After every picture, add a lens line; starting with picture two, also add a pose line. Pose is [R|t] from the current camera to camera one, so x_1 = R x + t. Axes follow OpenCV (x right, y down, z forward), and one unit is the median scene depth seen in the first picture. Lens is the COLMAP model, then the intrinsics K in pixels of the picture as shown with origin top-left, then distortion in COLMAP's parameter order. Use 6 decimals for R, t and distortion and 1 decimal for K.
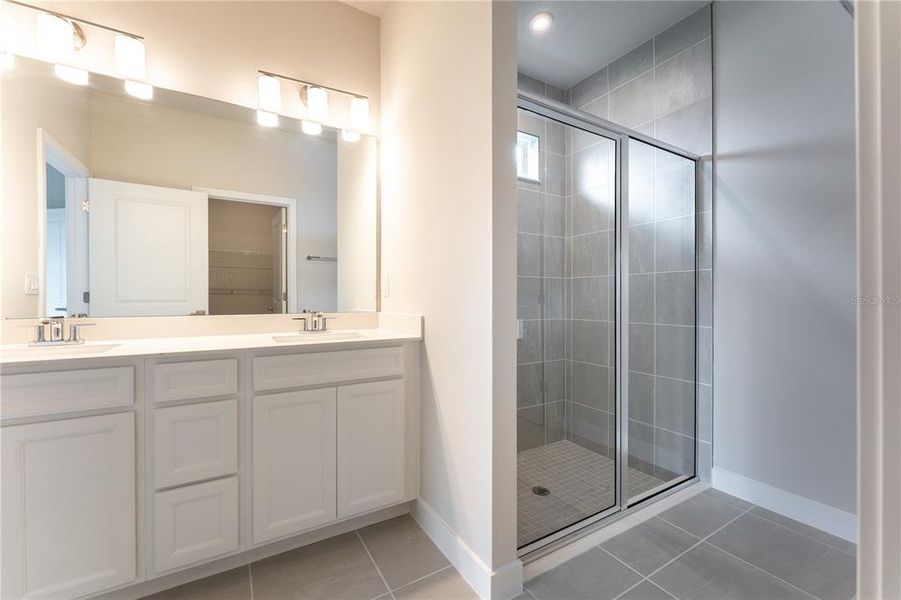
lens RADIAL K [[369.2, 0, 445.8], [0, 369.2, 298.5], [0, 0, 1]] dist [-0.038023, 0.000441]
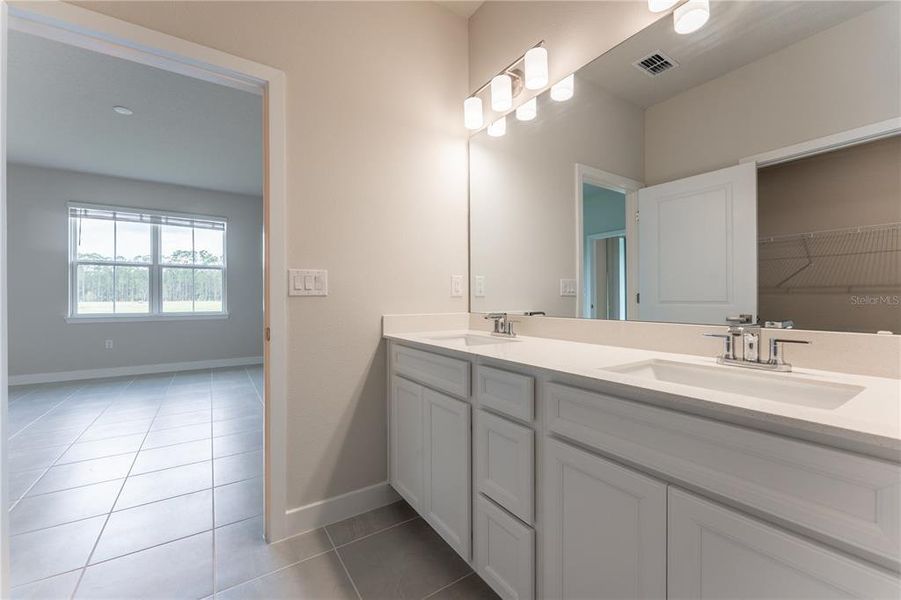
lens RADIAL K [[355.5, 0, 449.7], [0, 355.5, 304.3], [0, 0, 1]] dist [0.000053, 0.000005]
pose [[0.041756, 0.013874, -0.999032, 0.099699], [0.000244, 0.999903, 0.013896, 0.000818], [0.999128, -0.000824, 0.041748, 0.488028]]
